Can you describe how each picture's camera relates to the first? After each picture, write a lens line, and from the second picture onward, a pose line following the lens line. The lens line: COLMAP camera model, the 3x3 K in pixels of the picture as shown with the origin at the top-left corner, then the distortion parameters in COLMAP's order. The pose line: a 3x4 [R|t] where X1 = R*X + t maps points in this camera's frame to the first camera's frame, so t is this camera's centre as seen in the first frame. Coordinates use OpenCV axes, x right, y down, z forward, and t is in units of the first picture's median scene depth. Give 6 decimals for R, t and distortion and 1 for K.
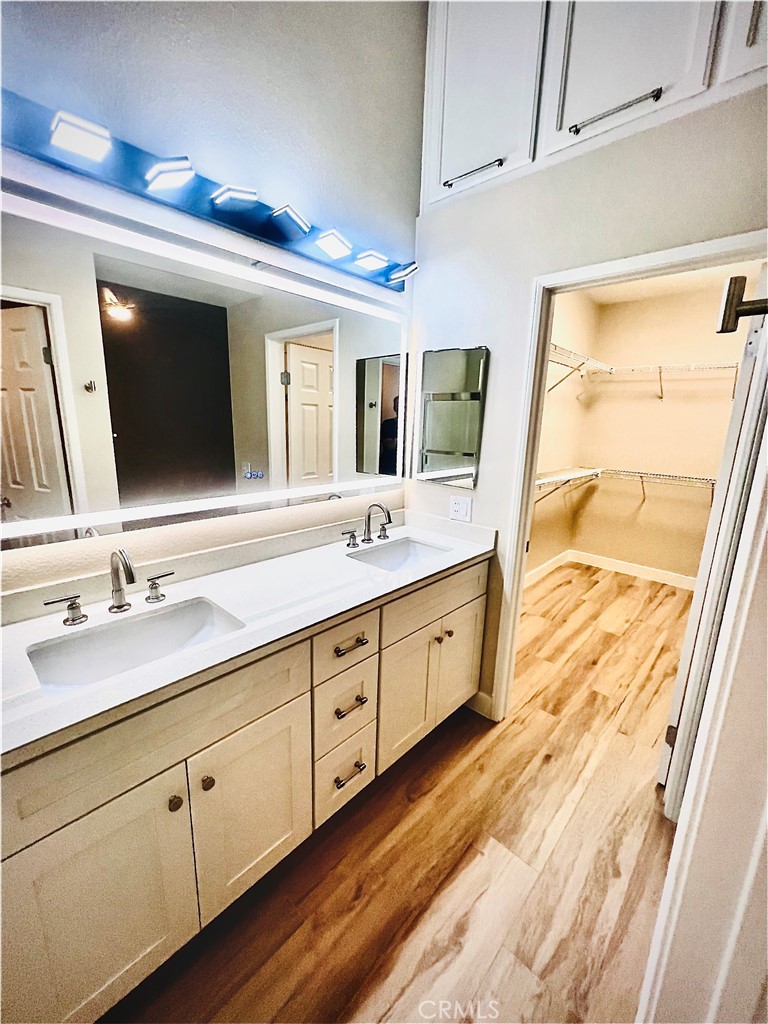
lens RADIAL K [[412.1, 0, 387.4], [0, 412.1, 510.5], [0, 0, 1]] dist [-0.002286, 0.000843]
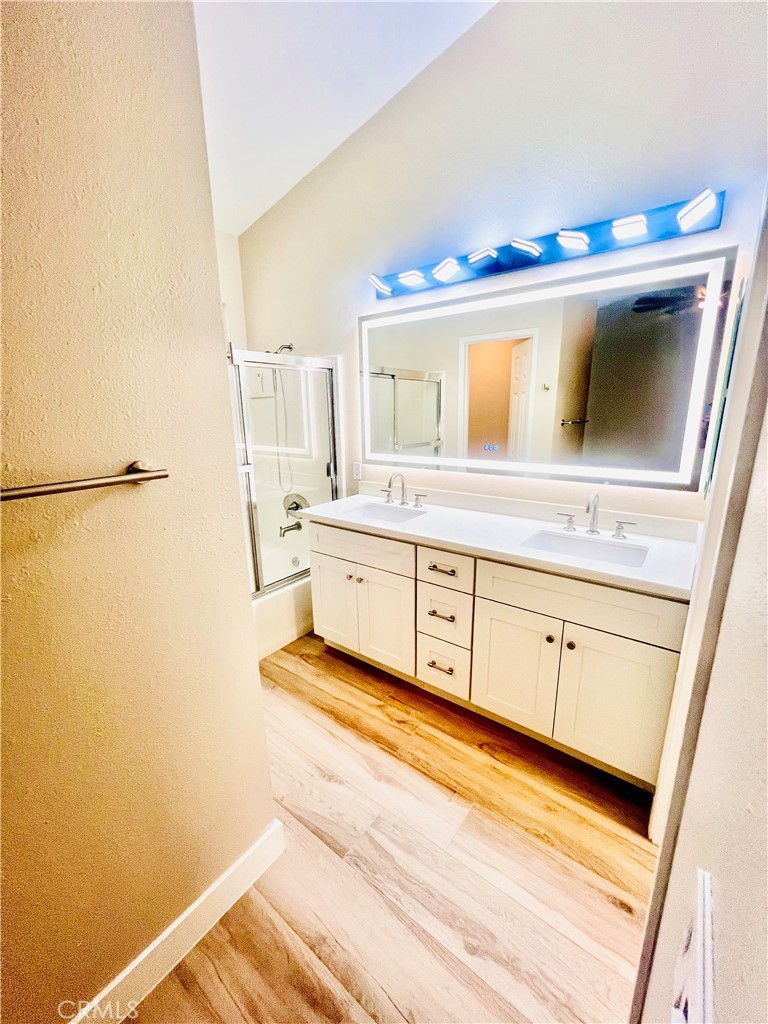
lens RADIAL K [[412.1, 0, 387.4], [0, 412.1, 510.5], [0, 0, 1]] dist [-0.002286, 0.000843]
pose [[0.101247, 0.205443, -0.973418, 1.215654], [-0.198477, 0.962948, 0.182589, -0.080401], [0.974862, 0.174714, 0.138272, 0.599828]]
